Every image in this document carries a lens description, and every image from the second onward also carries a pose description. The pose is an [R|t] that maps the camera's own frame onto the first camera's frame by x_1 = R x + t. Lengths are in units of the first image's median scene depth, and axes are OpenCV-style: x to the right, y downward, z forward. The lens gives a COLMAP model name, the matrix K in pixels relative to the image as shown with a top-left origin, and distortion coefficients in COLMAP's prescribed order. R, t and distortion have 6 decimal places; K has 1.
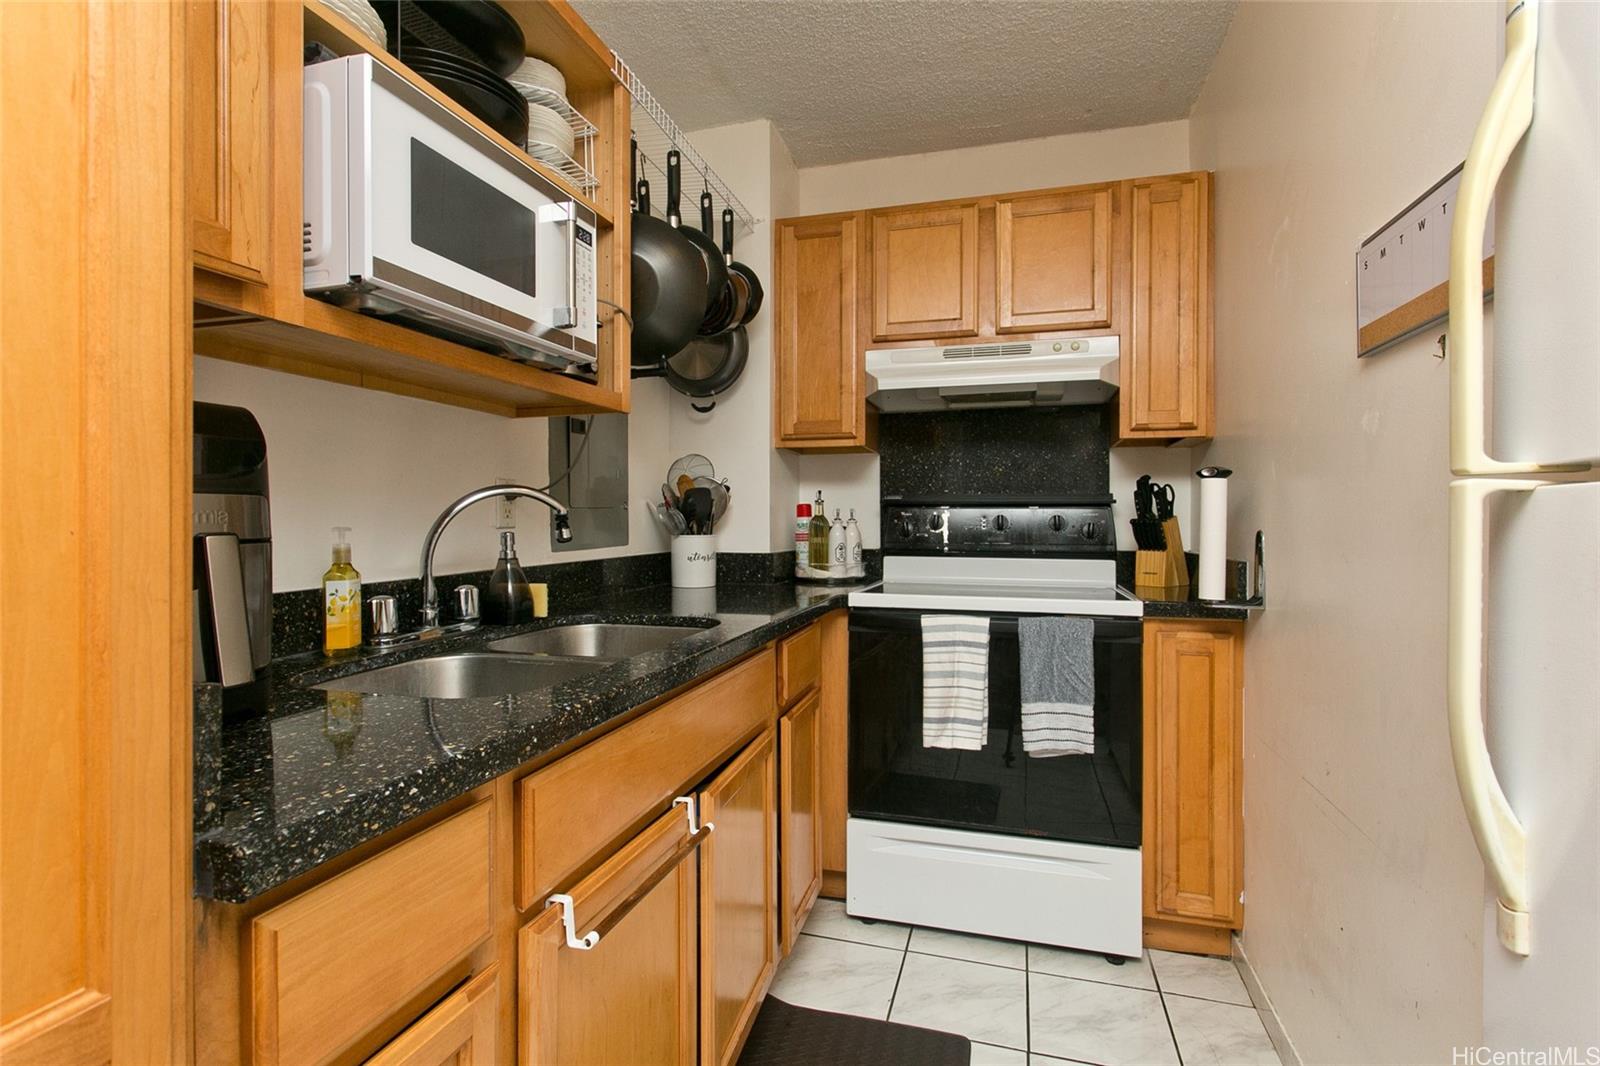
lens RADIAL K [[743.4, 0, 801.2], [0, 743.4, 529.0], [0, 0, 1]] dist [-0.005090, 0.001685]
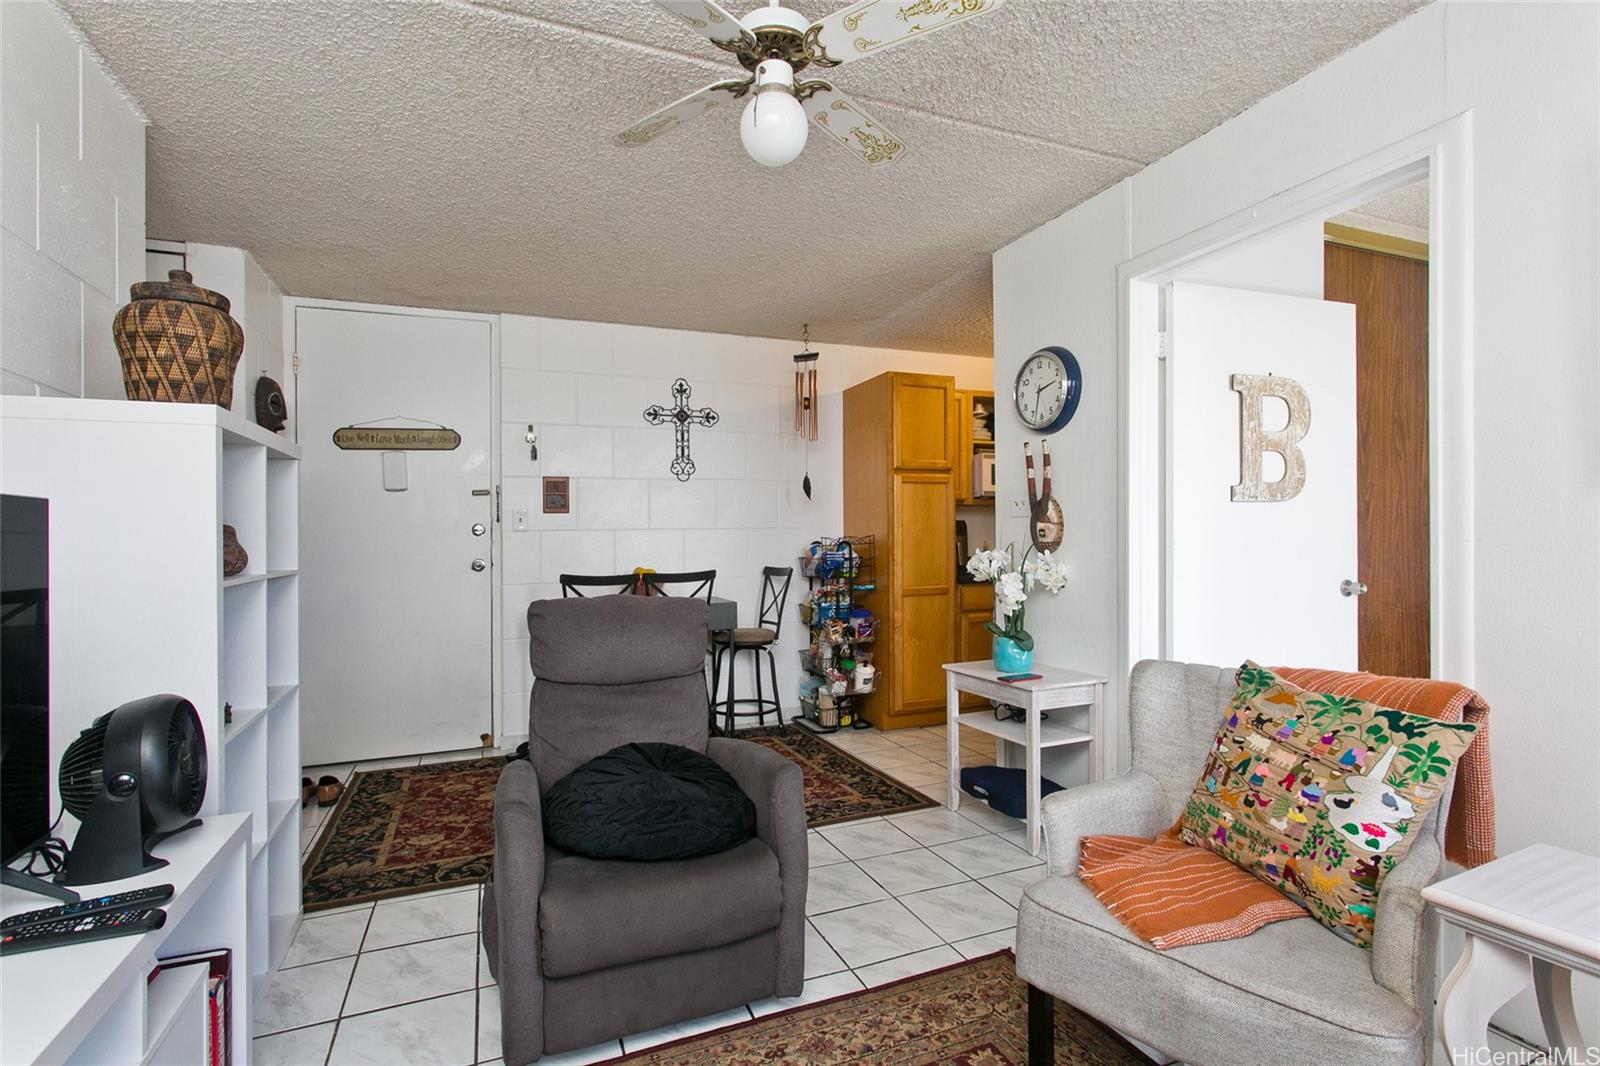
lens RADIAL K [[743.4, 0, 796.6], [0, 743.4, 538.4], [0, 0, 1]] dist [-0.005090, 0.001685]
pose [[0.636622, -0.006328, -0.771150, 2.734411], [0.001615, 0.999975, -0.006873, -0.000946], [0.771174, 0.003130, 0.636616, -3.489654]]
